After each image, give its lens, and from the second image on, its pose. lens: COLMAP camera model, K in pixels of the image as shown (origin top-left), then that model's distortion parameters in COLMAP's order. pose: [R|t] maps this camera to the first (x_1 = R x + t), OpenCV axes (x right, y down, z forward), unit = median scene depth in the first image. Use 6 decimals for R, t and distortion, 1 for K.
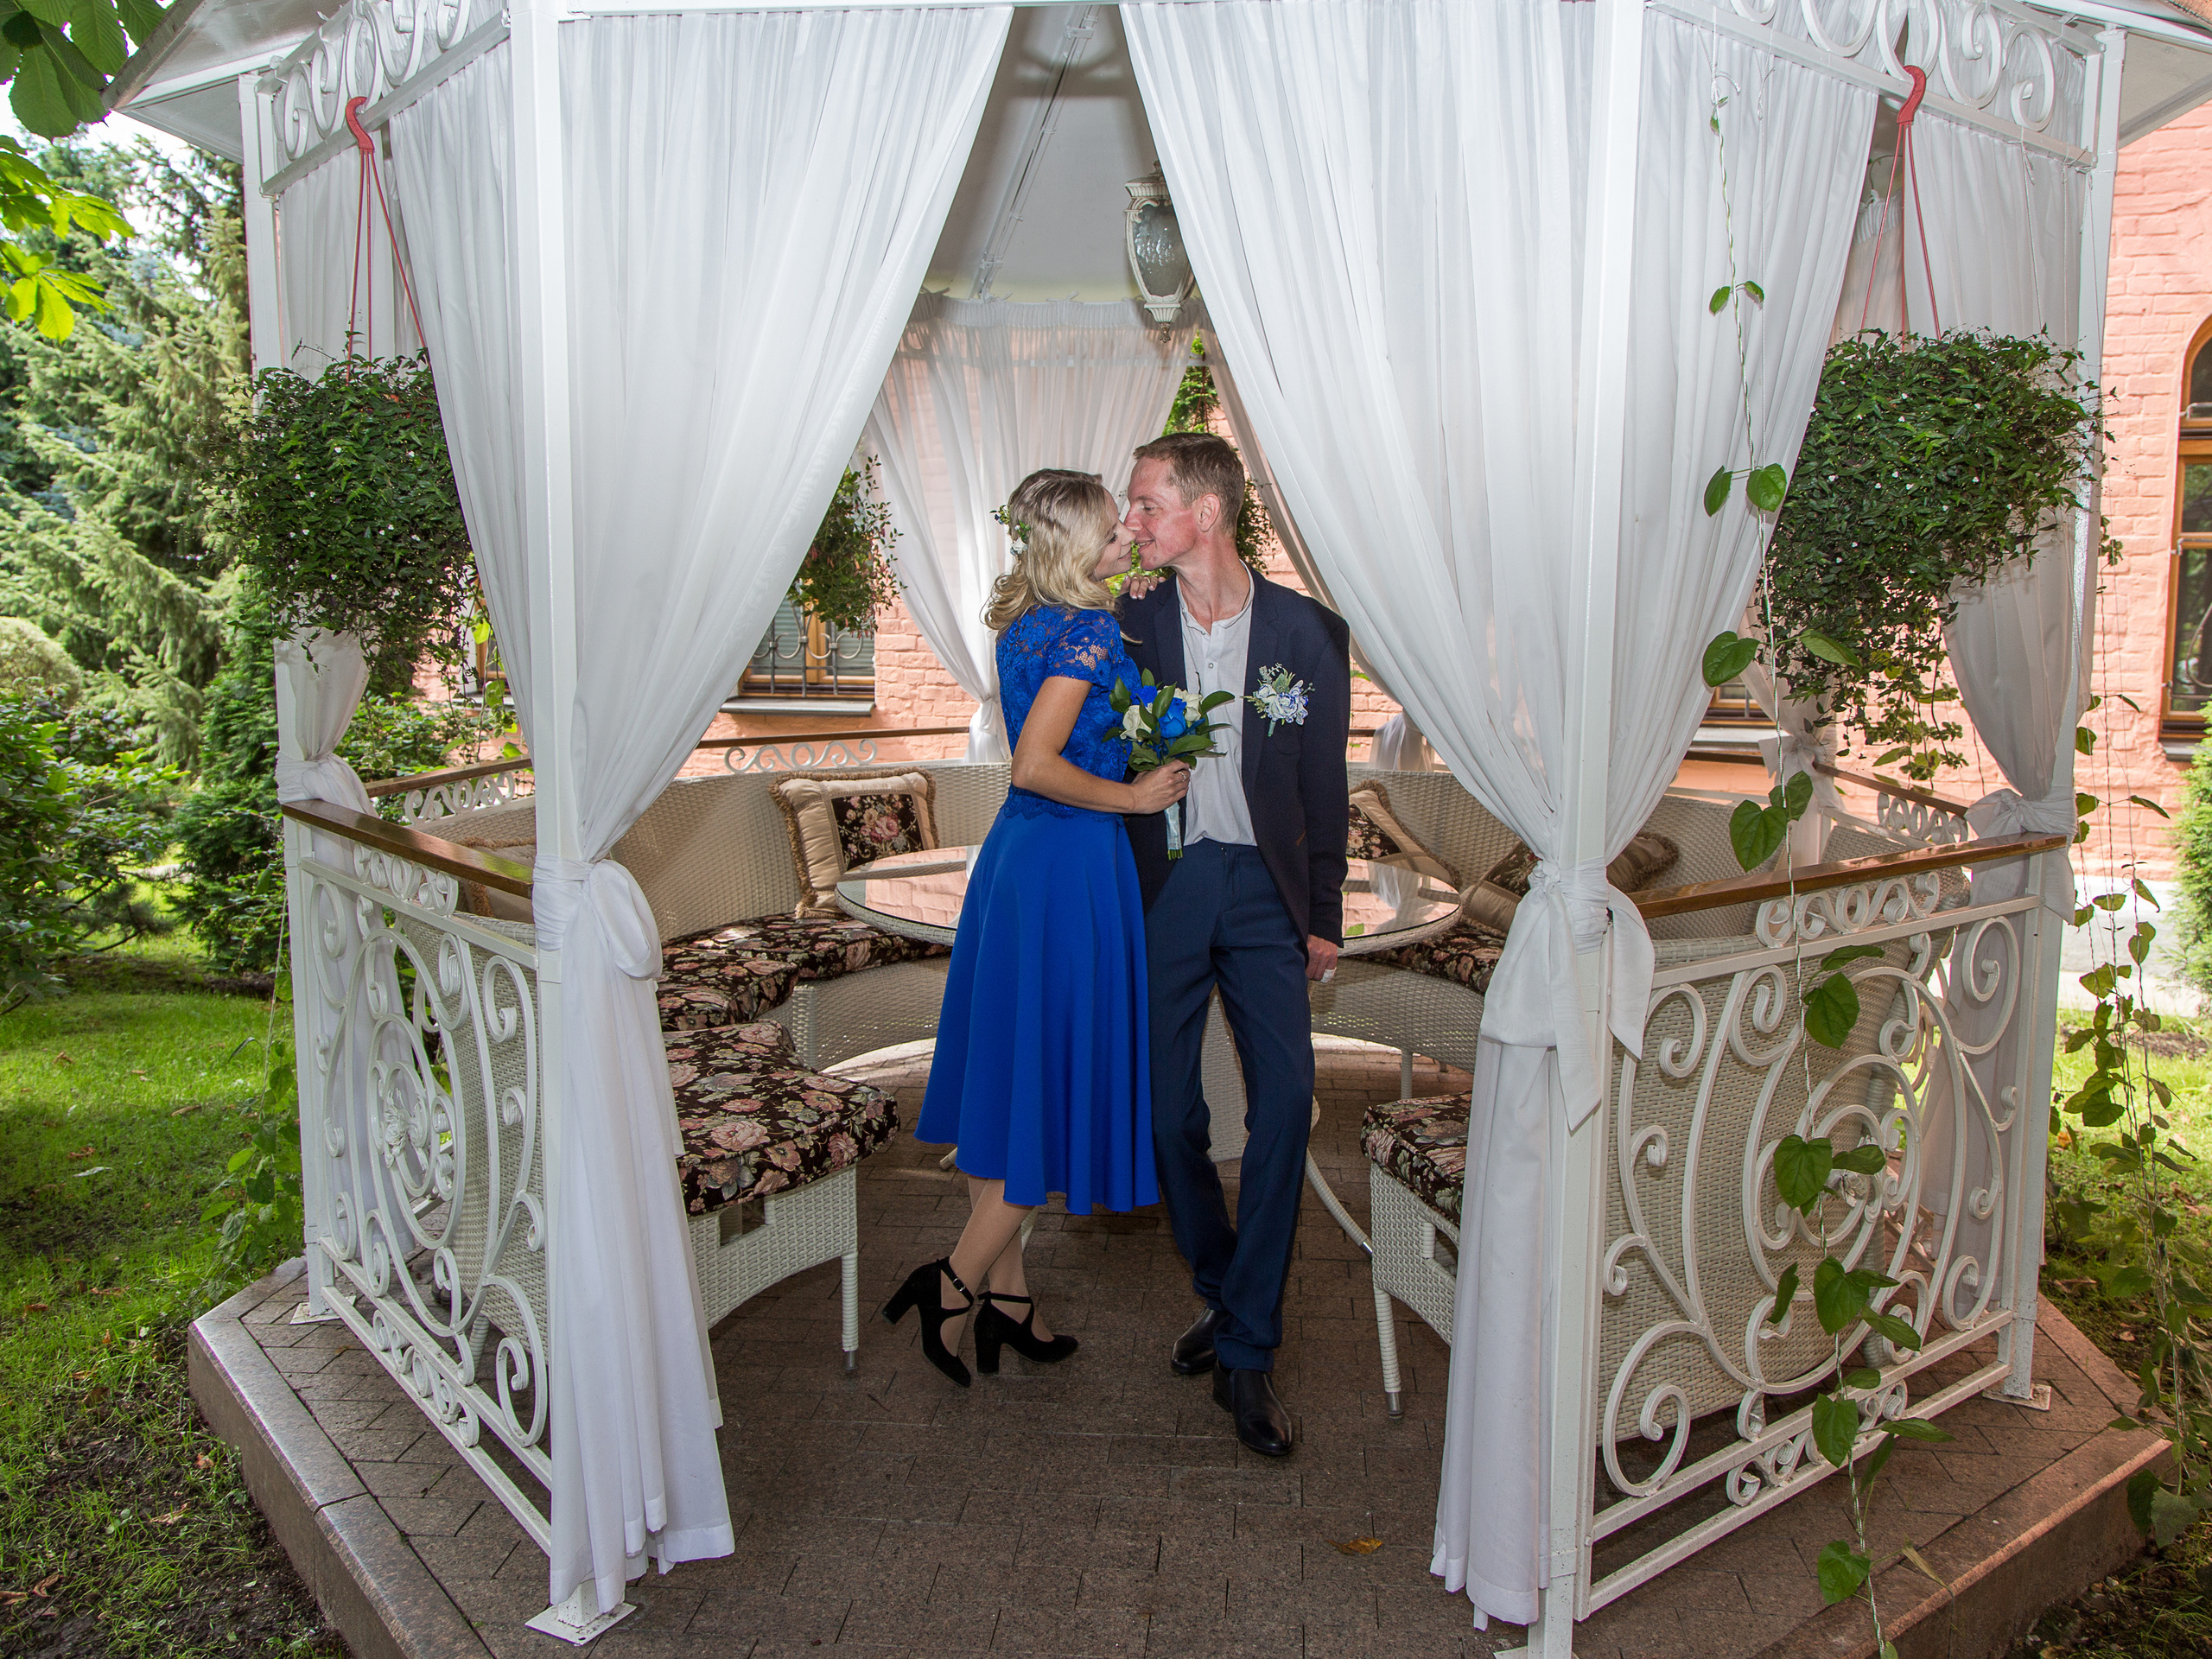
lens RADIAL K [[1502.2, 0, 1106.0], [0, 1502.2, 829.5], [0, 0, 1]] dist [-0.000877, -0.000064]
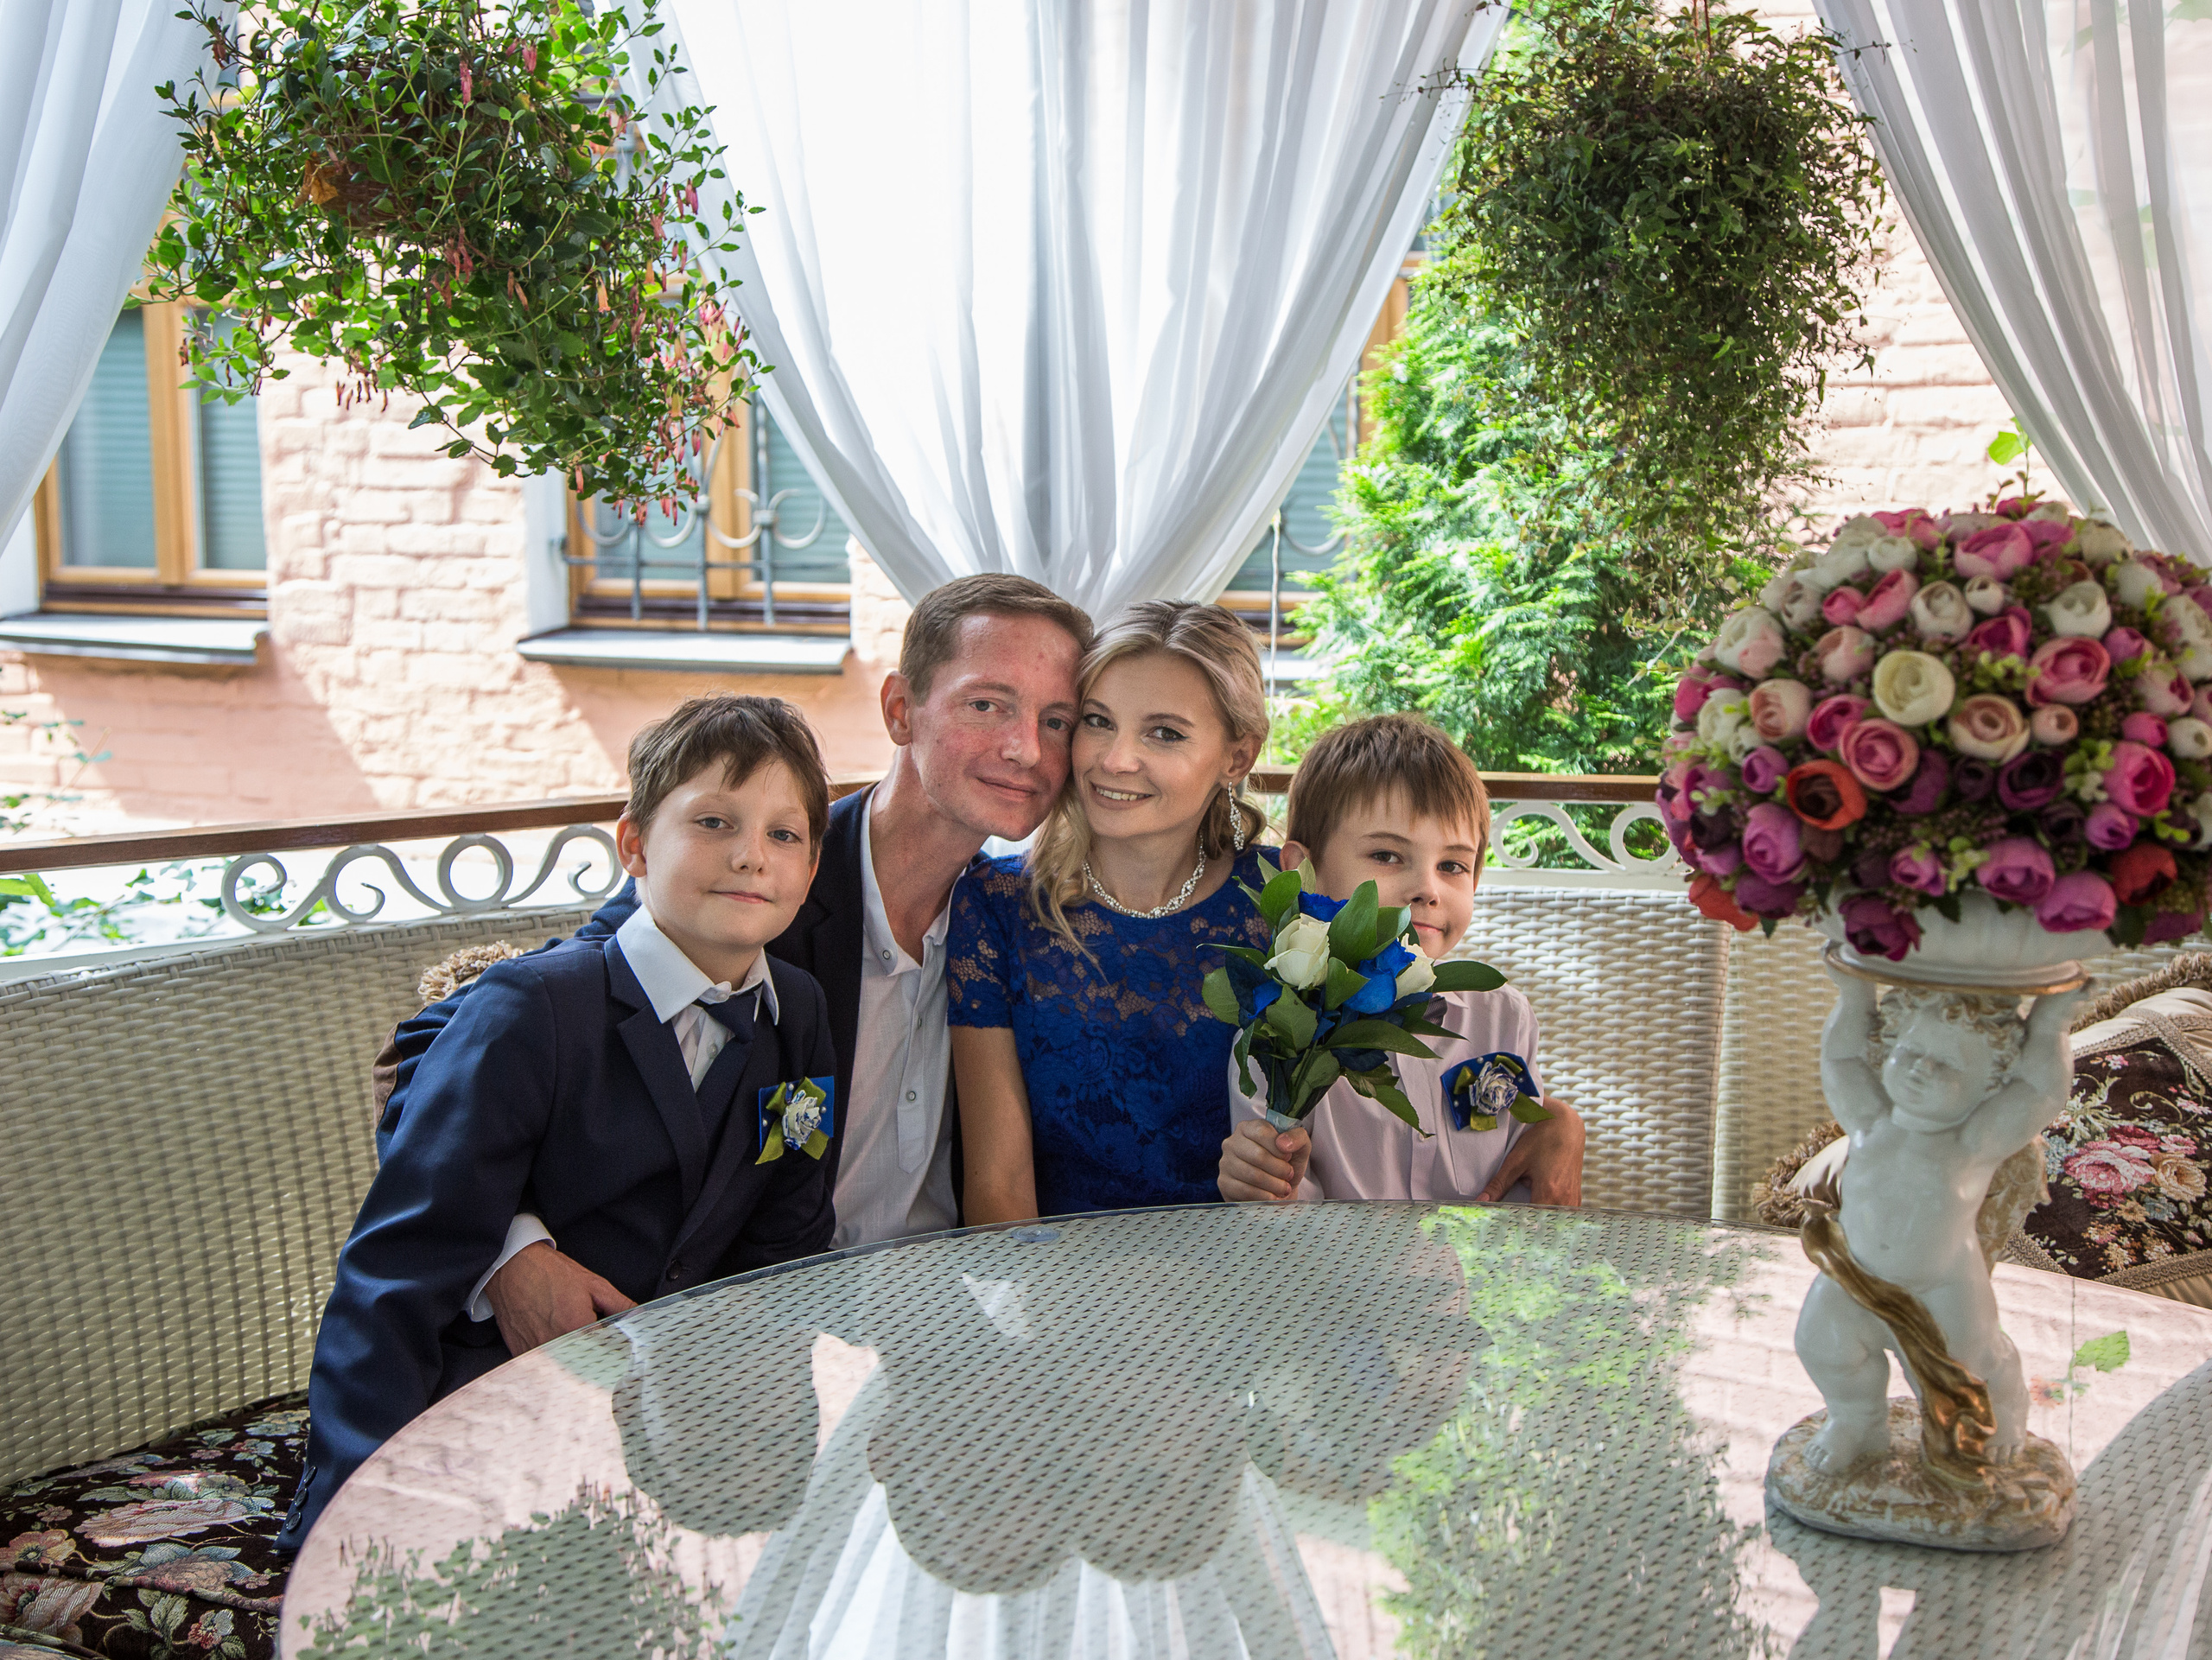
lens RADIAL K [[2794.6, 0, 1106.0], [0, 2794.6, 830.0], [0, 0, 1]] dist [0.004121, -0.005268]
pose [[0.995943, 0.007380, -0.089679, -0.001836], [-0.007850, 0.999957, -0.004896, -0.023901], [0.089639, 0.005580, 0.995959, 0.164164]]
